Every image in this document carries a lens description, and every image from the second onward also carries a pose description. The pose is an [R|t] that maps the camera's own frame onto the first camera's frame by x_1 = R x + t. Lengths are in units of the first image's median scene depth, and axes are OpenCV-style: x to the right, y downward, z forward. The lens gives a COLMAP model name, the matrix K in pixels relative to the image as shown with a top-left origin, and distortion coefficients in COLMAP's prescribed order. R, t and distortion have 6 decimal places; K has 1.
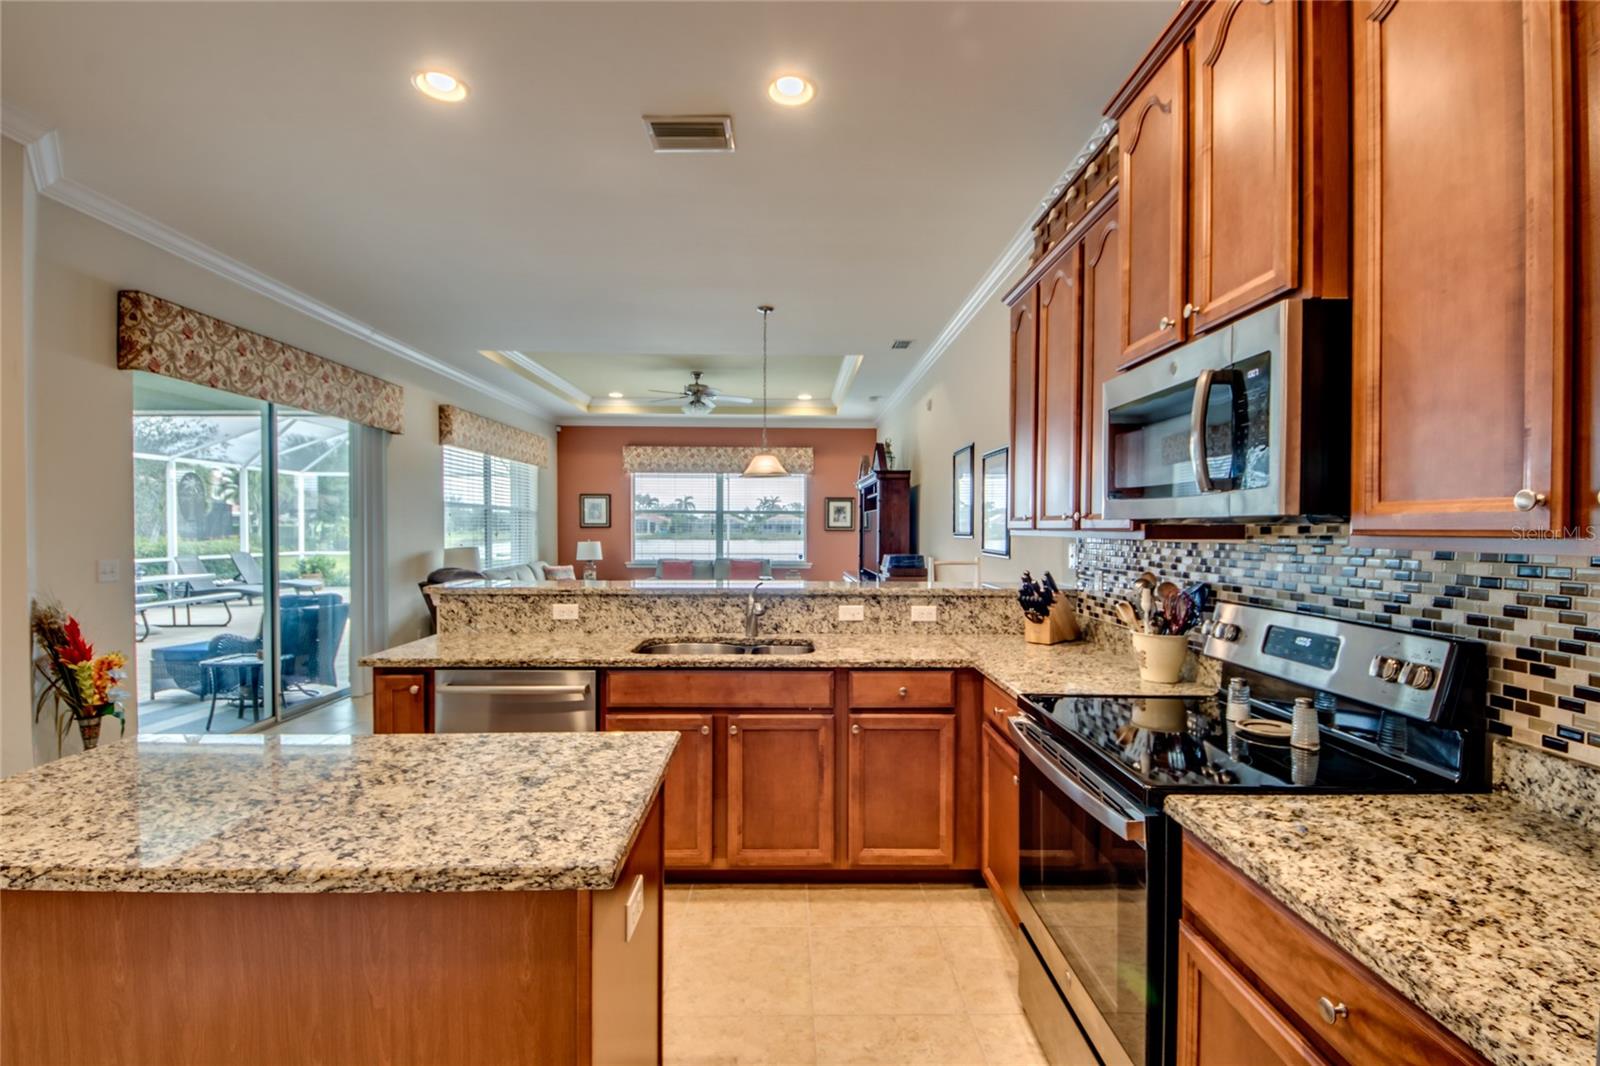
lens RADIAL K [[701.6, 0, 805.1], [0, 701.6, 534.8], [0, 0, 1]] dist [-0.002669, -0.006176]
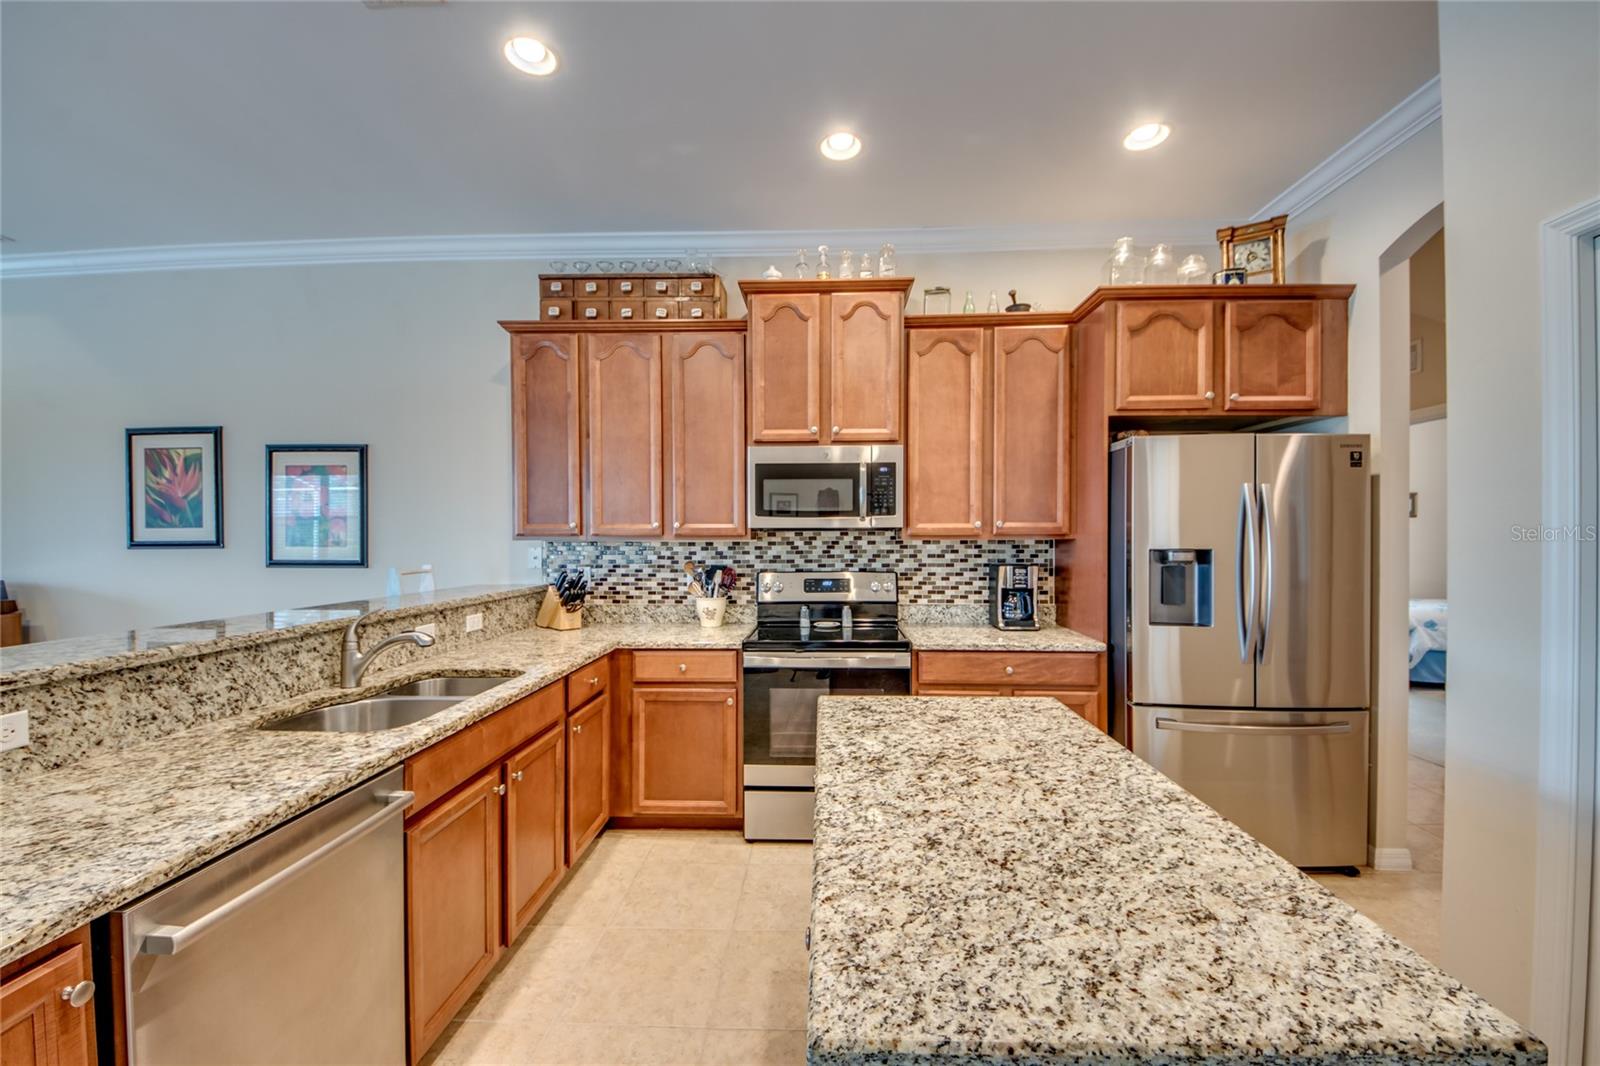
lens RADIAL K [[608.3, 0, 815.5], [0, 608.3, 541.0], [0, 0, 1]] dist [0.018279, -0.012797]
pose [[0.064484, -0.010683, 0.997862, -0.649204], [0.013770, 0.999857, 0.009814, -0.001067], [-0.997824, 0.013107, 0.064622, 0.486181]]
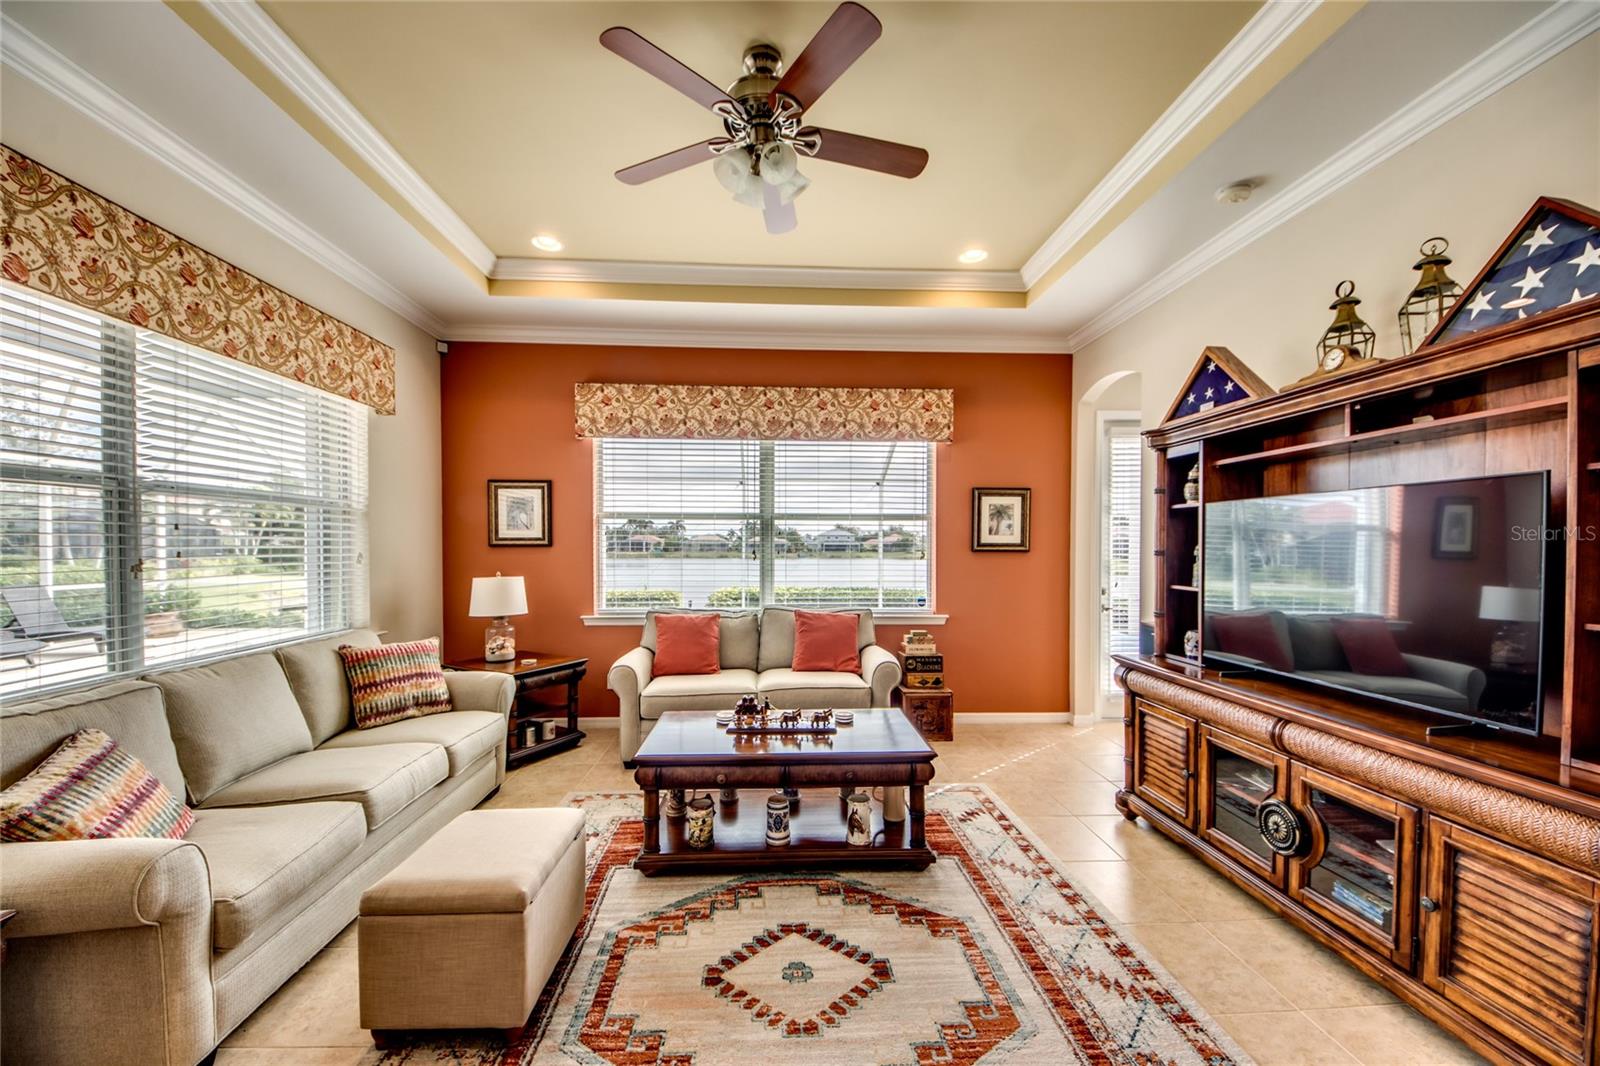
lens RADIAL K [[608.3, 0, 793.0], [0, 608.3, 551.5], [0, 0, 1]] dist [0.018279, -0.012797]
pose [[0.999790, -0.004221, 0.020046, -0.387785], [0.004264, 0.999989, -0.002130, -0.018958], [-0.020037, 0.002215, 0.999797, 1.909311]]
